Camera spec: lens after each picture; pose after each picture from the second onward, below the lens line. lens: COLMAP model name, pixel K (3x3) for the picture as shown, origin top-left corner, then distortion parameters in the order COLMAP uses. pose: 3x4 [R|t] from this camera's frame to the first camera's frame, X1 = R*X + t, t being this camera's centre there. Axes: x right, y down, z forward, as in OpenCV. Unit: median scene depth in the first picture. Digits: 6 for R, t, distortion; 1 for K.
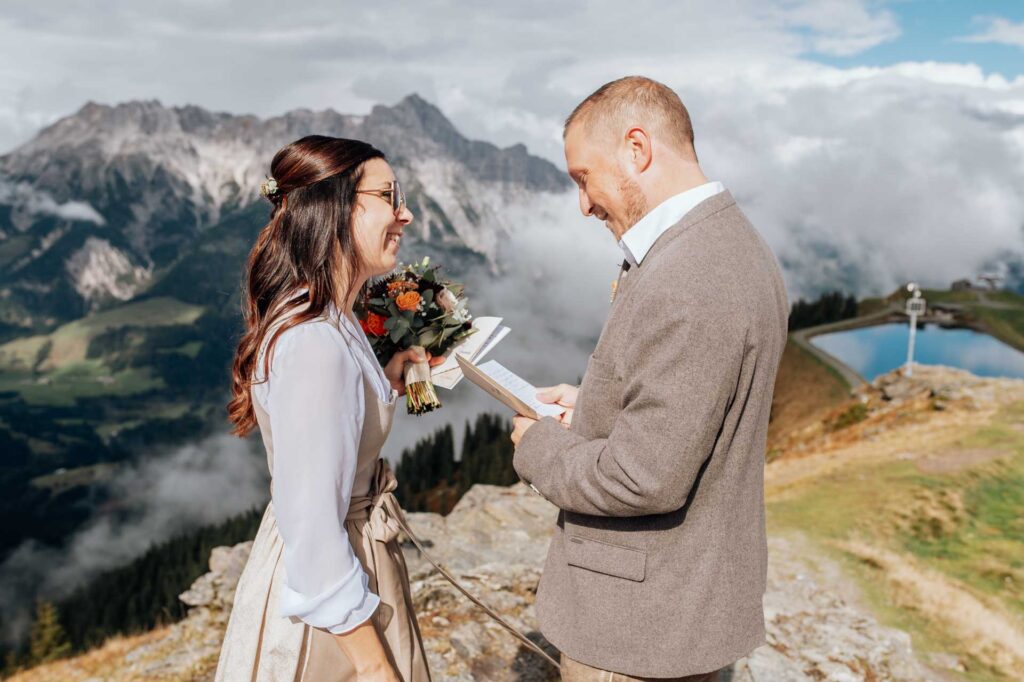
lens RADIAL K [[993.1, 0, 518.3], [0, 993.1, 342.8], [0, 0, 1]] dist [0.017623, 0.000000]
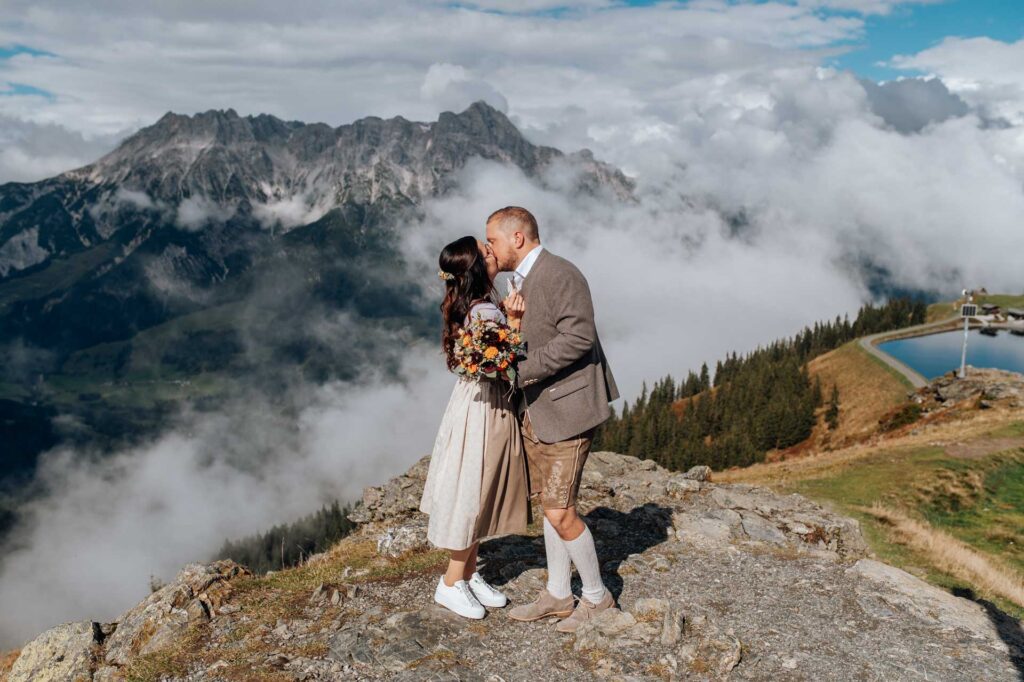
lens RADIAL K [[993.1, 0, 521.1], [0, 993.1, 377.2], [0, 0, 1]] dist [0.017623, 0.000000]
pose [[0.998092, 0.005212, -0.061525, -0.006269], [-0.003441, 0.999578, 0.028861, 0.008357], [0.061649, -0.028595, 0.997688, -0.129353]]
